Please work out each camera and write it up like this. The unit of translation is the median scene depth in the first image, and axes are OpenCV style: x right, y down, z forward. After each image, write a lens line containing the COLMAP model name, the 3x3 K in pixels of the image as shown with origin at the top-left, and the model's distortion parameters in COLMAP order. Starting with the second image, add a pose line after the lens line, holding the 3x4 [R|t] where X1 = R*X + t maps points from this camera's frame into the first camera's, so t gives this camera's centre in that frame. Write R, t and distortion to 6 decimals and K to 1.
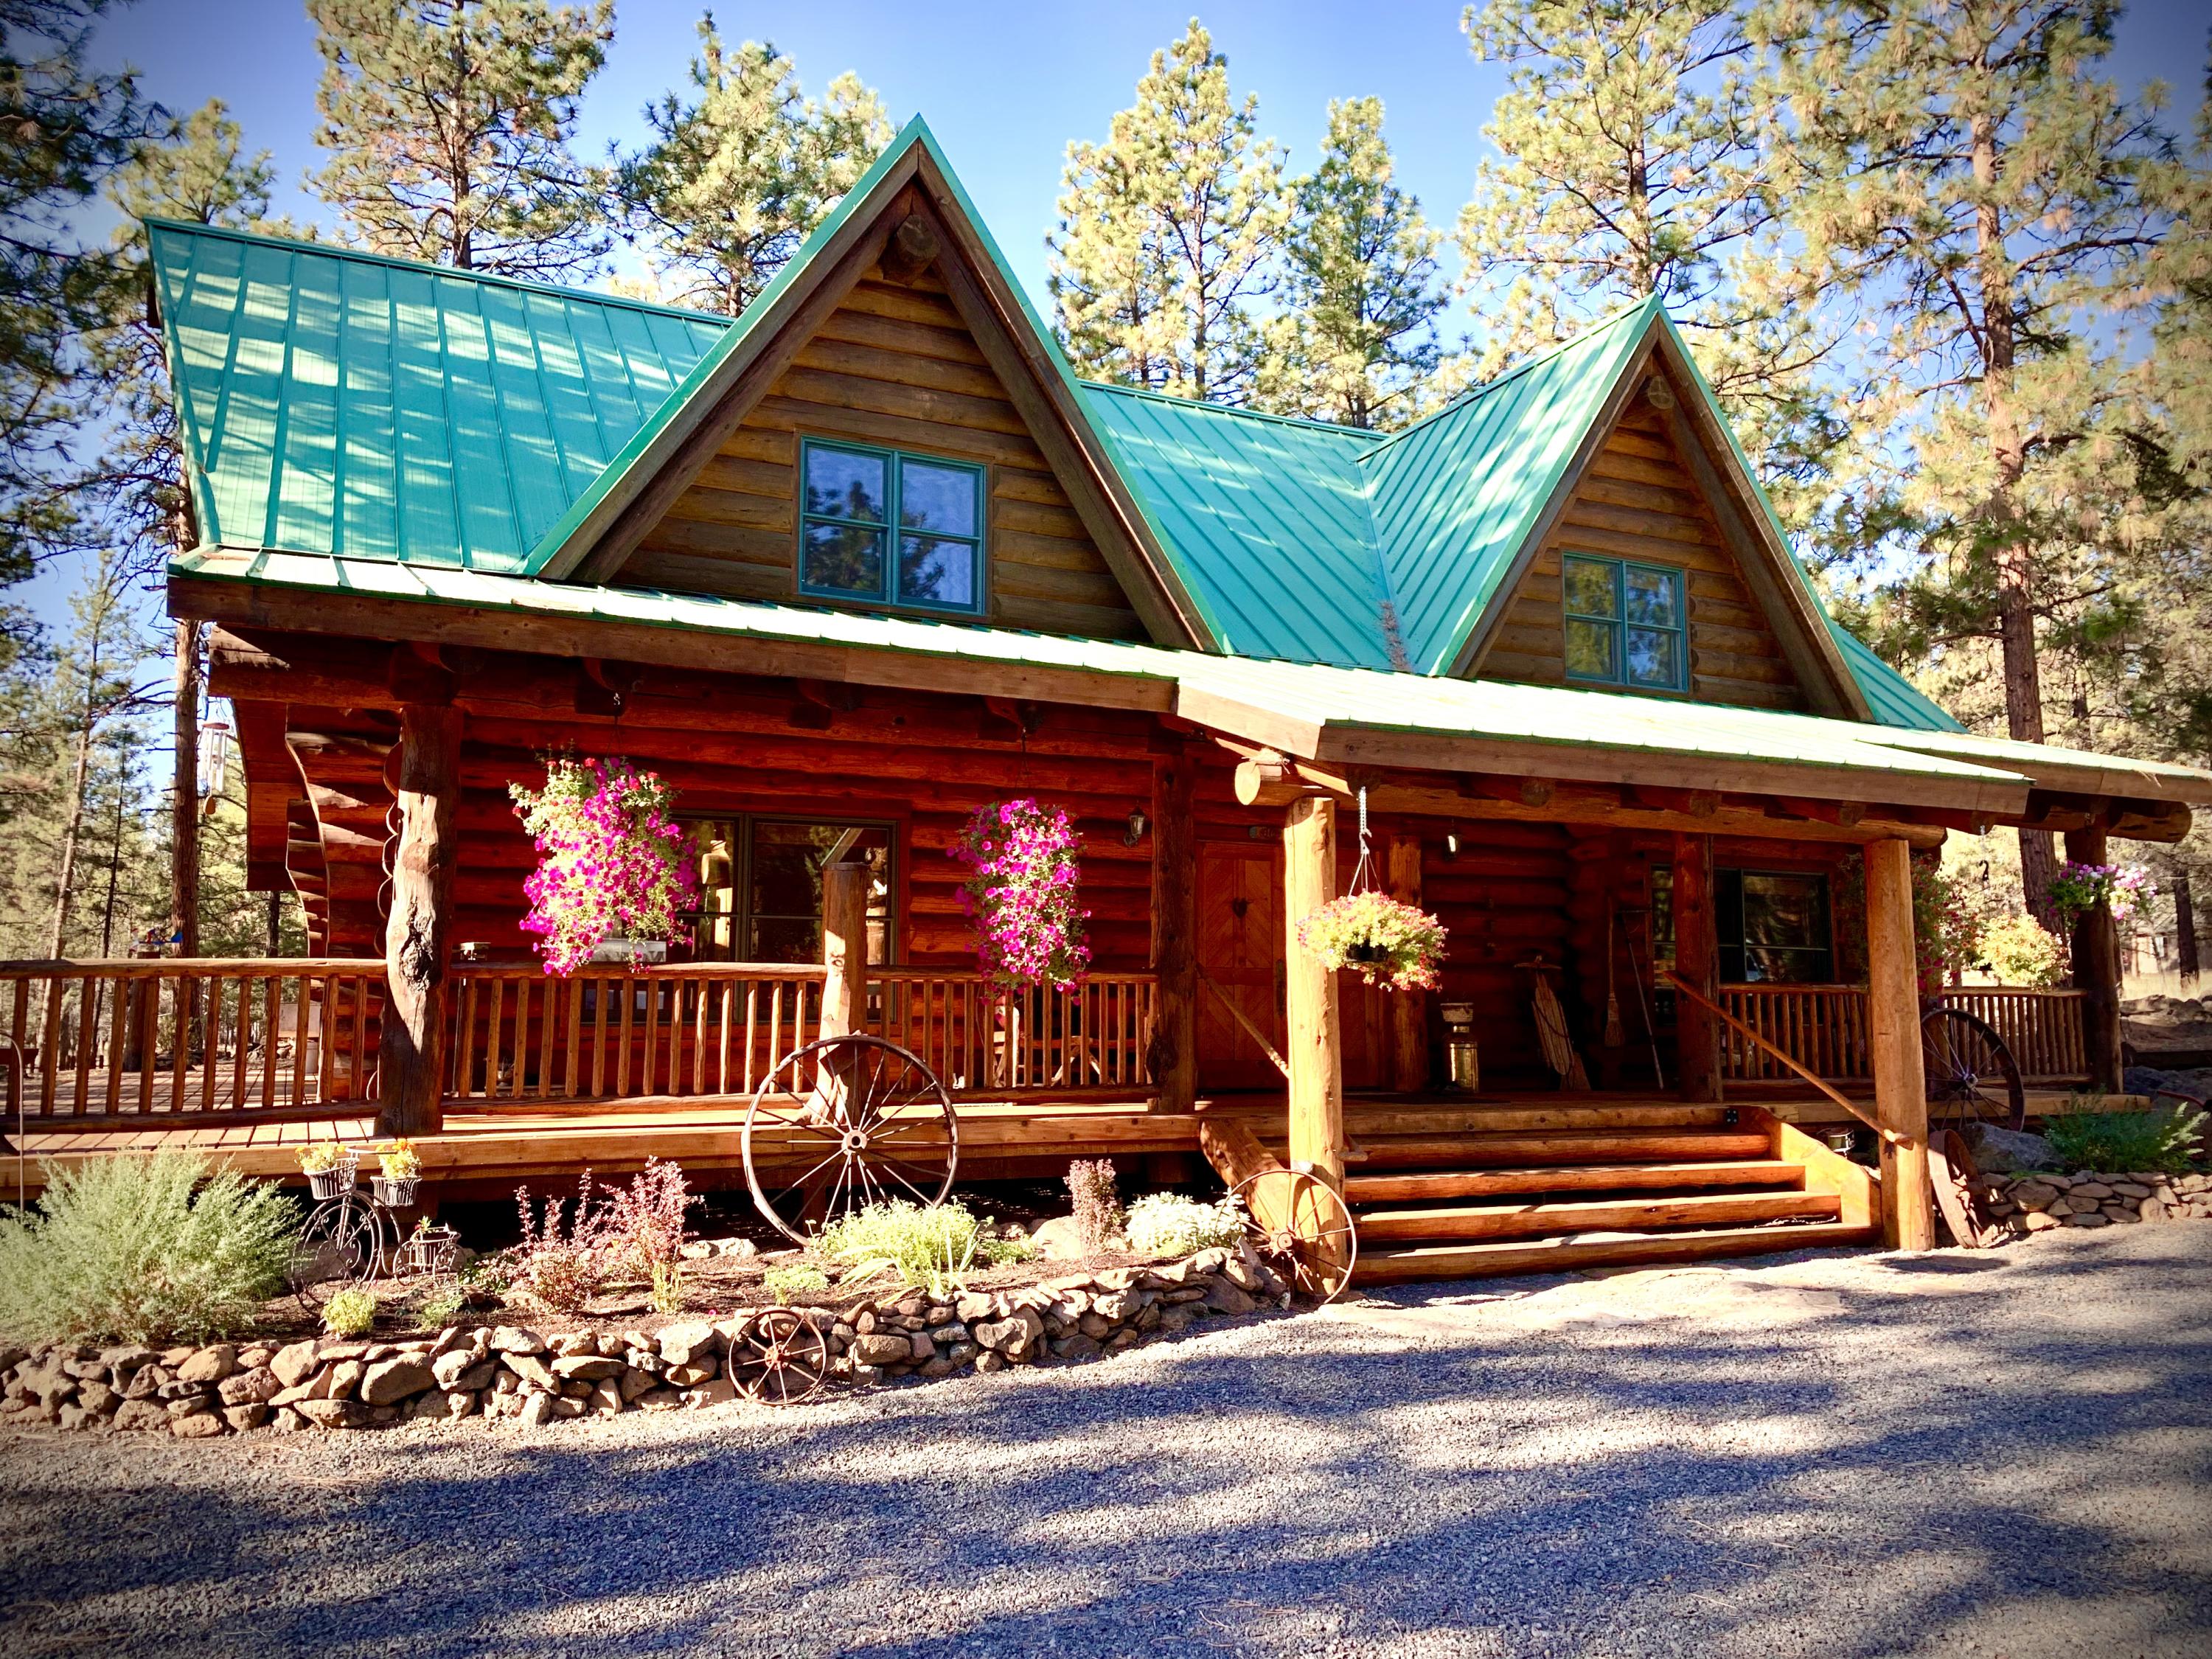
lens RADIAL K [[1699.2, 0, 1099.8], [0, 1699.2, 824.1], [0, 0, 1]] dist [0.016440, -0.004808]
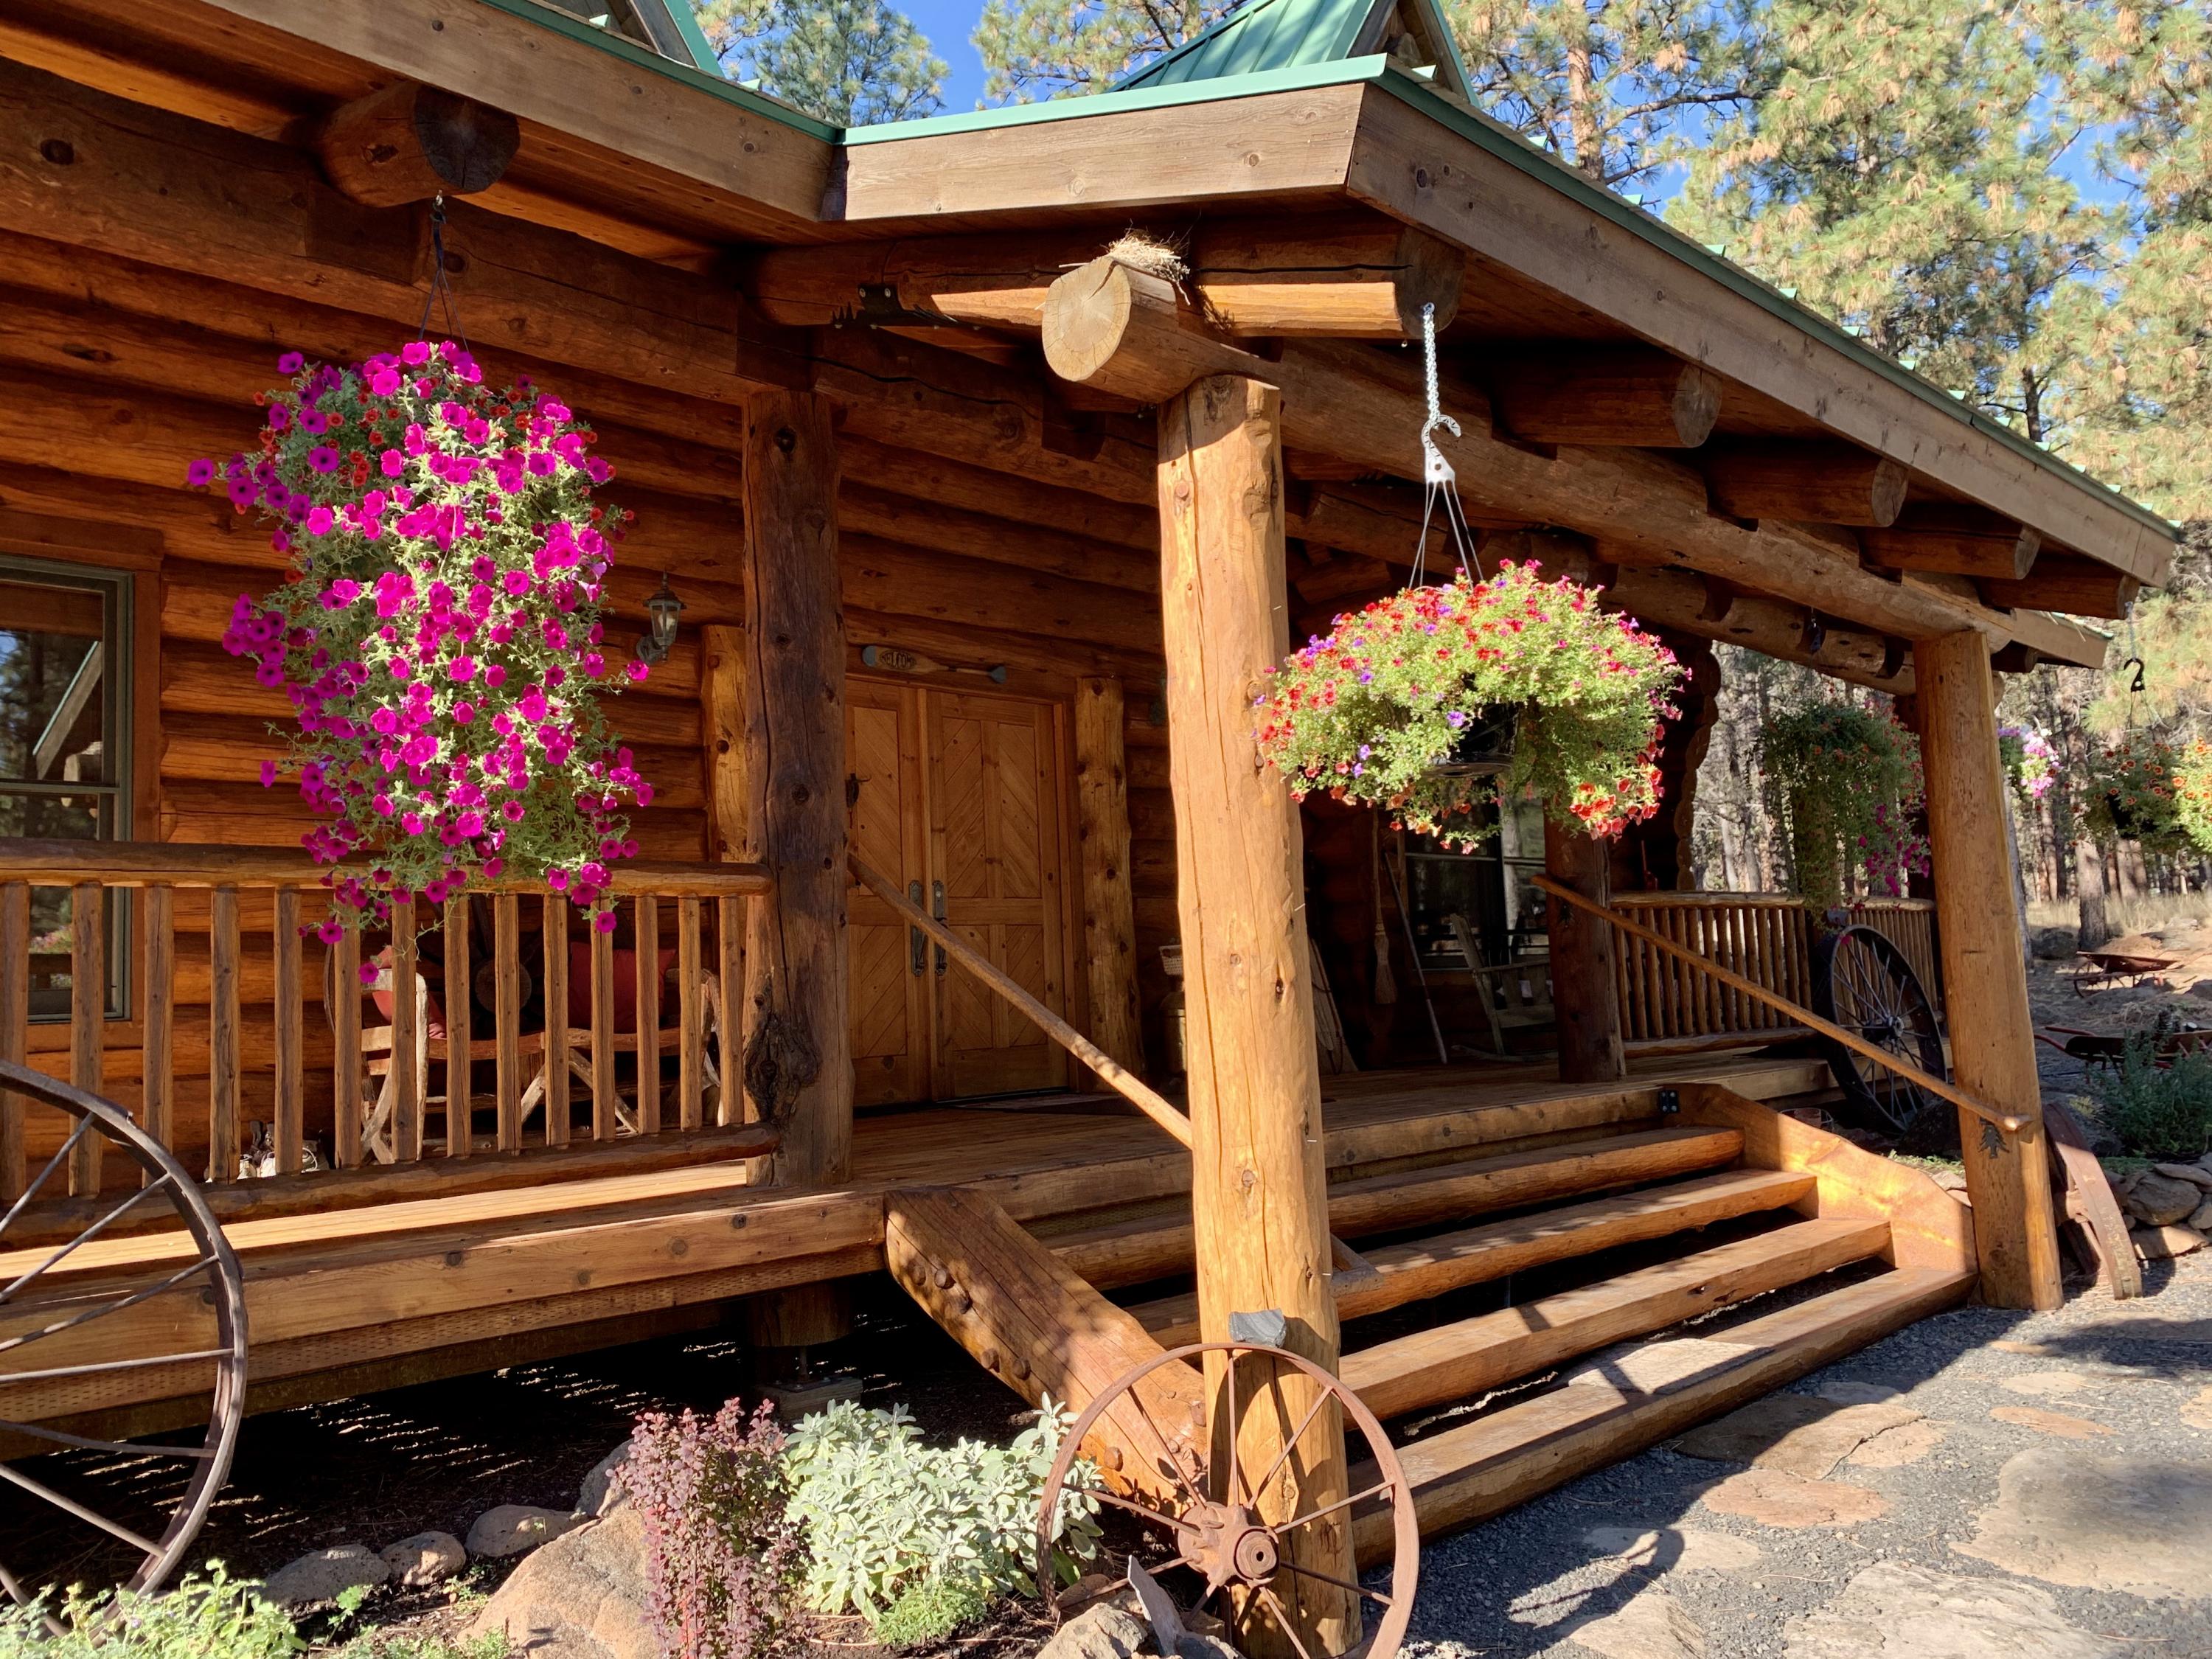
lens RADIAL K [[1686.9, 0, 1119.4], [0, 1686.9, 825.0], [0, 0, 1]] dist [0.040427, -0.007750]
pose [[0.939839, -0.009138, 0.341495, -0.033970], [0.006628, 0.999942, 0.008516, 0.081721], [-0.341553, -0.005740, 0.939845, 0.623504]]
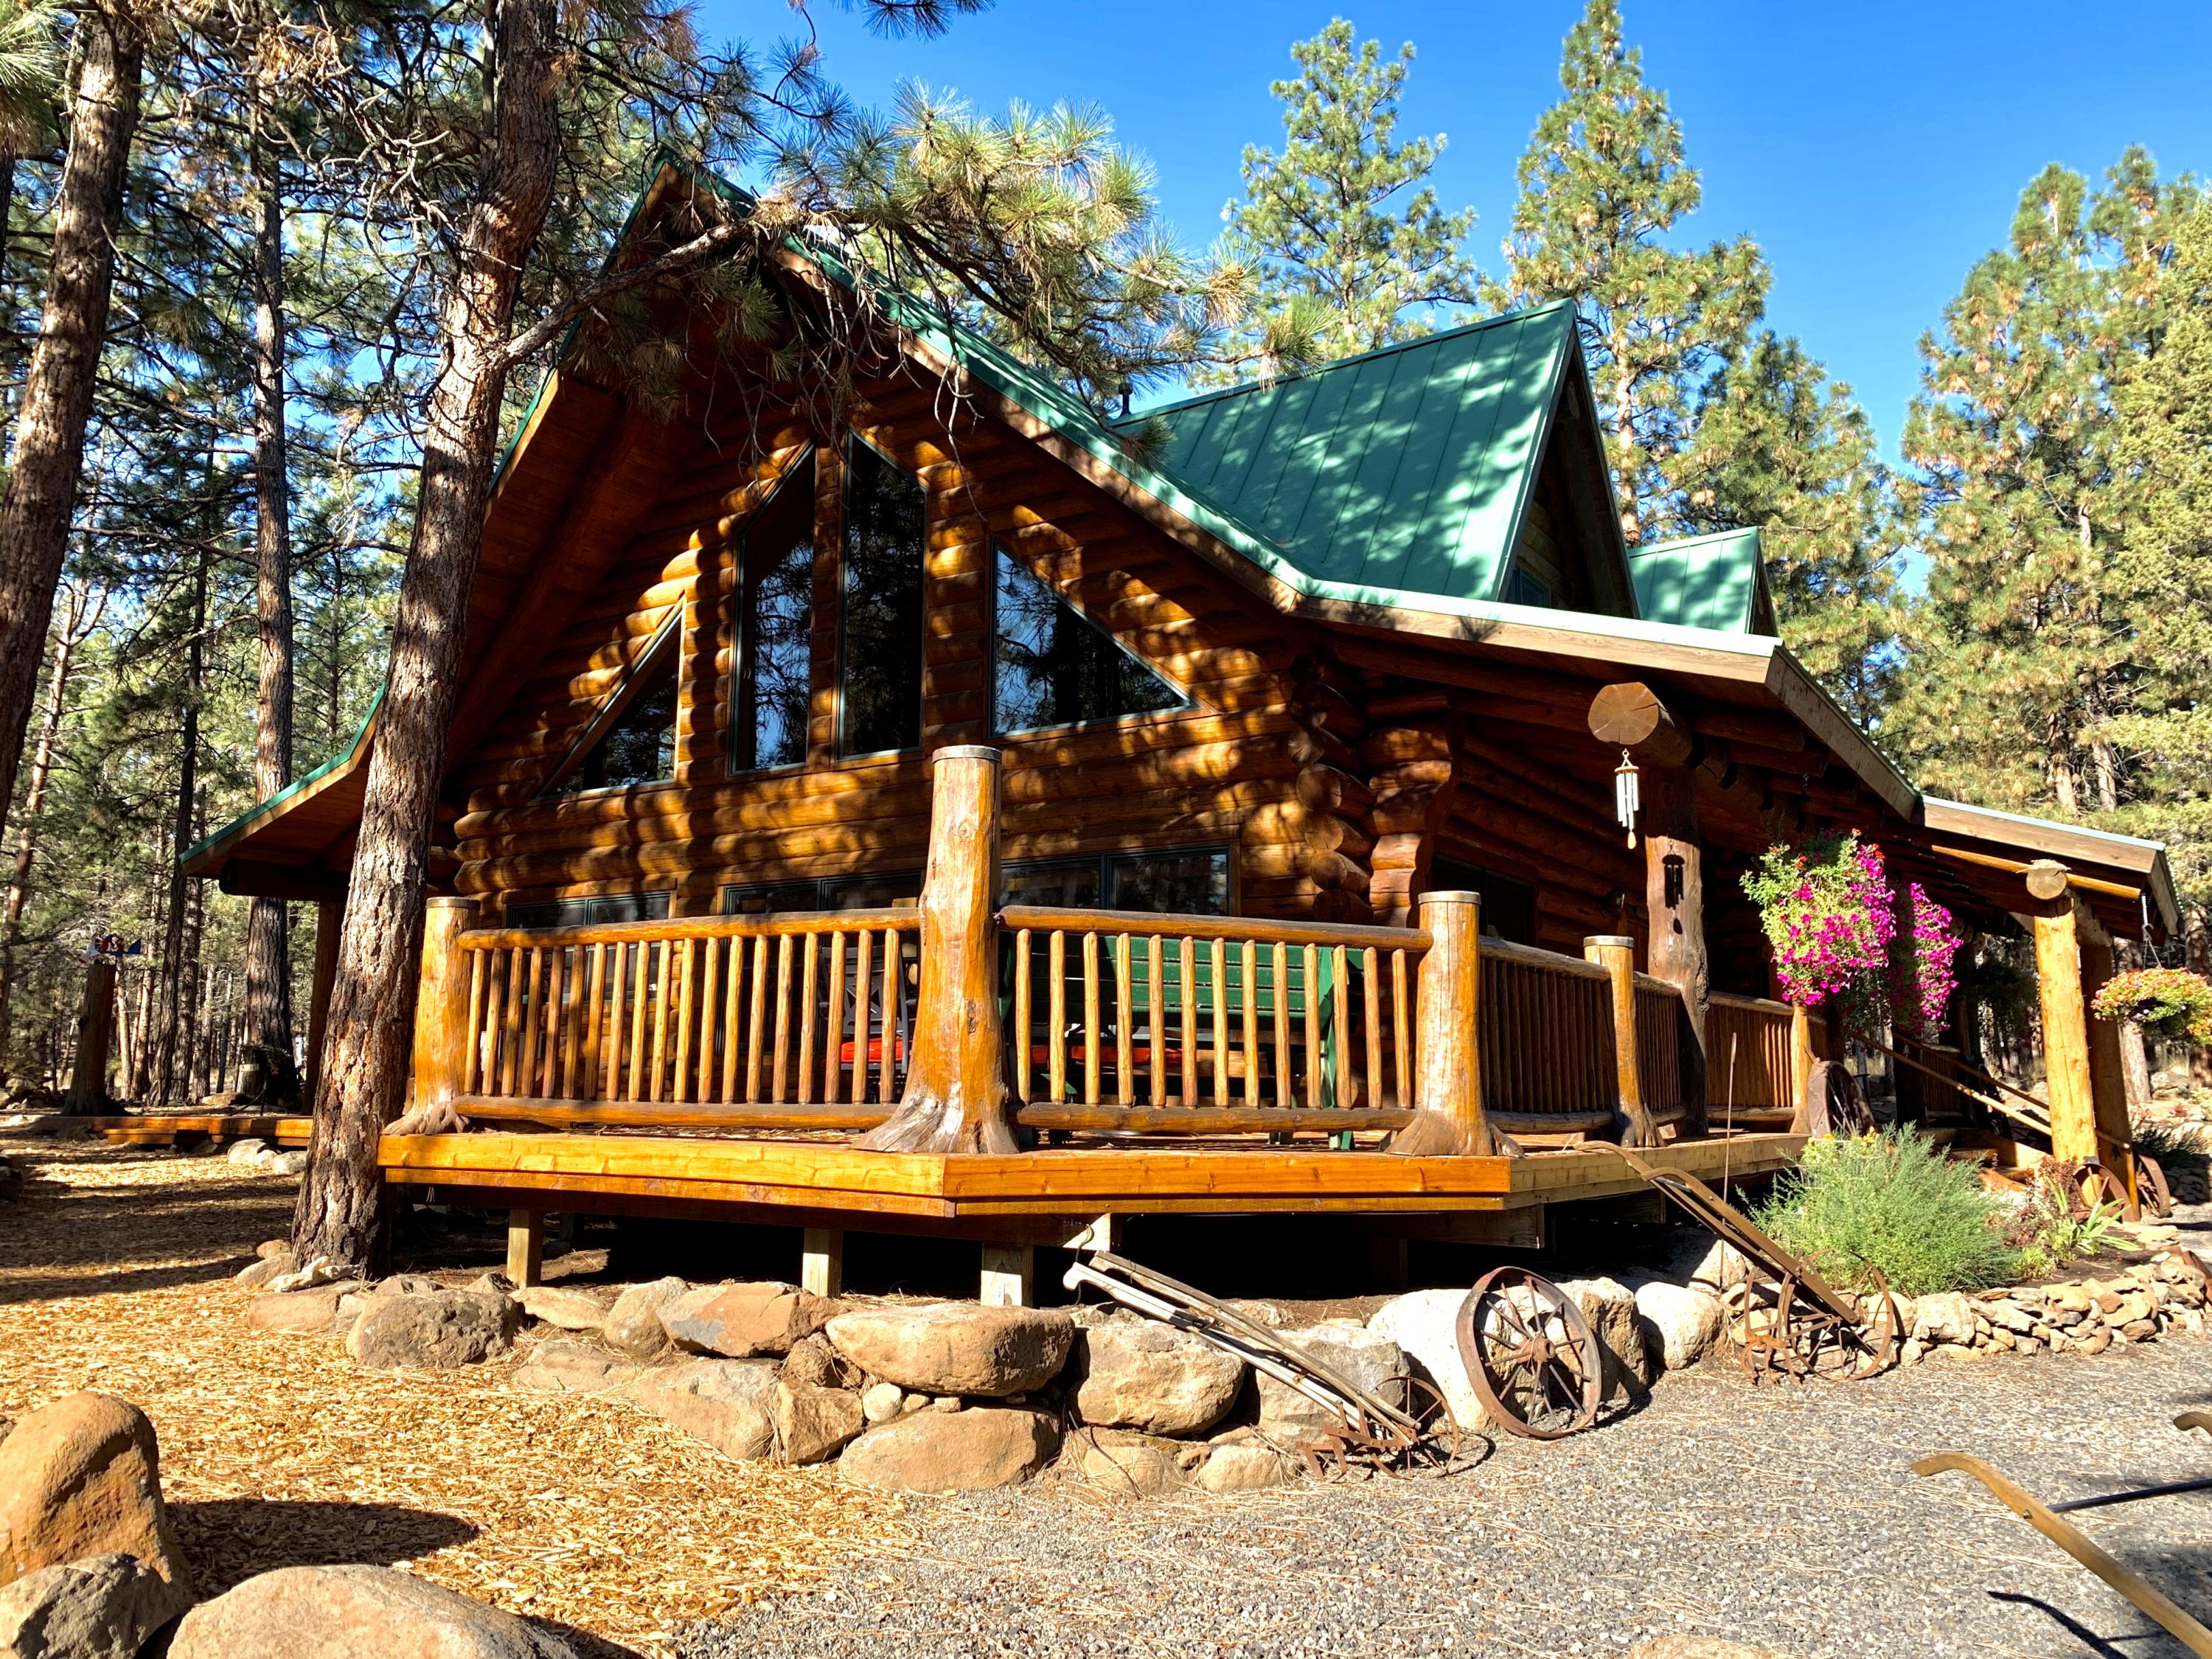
lens RADIAL K [[1709.1, 0, 1106.0], [0, 1709.1, 829.5], [0, 0, 1]] dist [0.013218, 0.001313]
pose [[0.853279, 0.088255, 0.513932, -1.251562], [-0.065451, 0.995906, -0.062354, 0.066859], [-0.517330, 0.019568, 0.855562, 0.189388]]
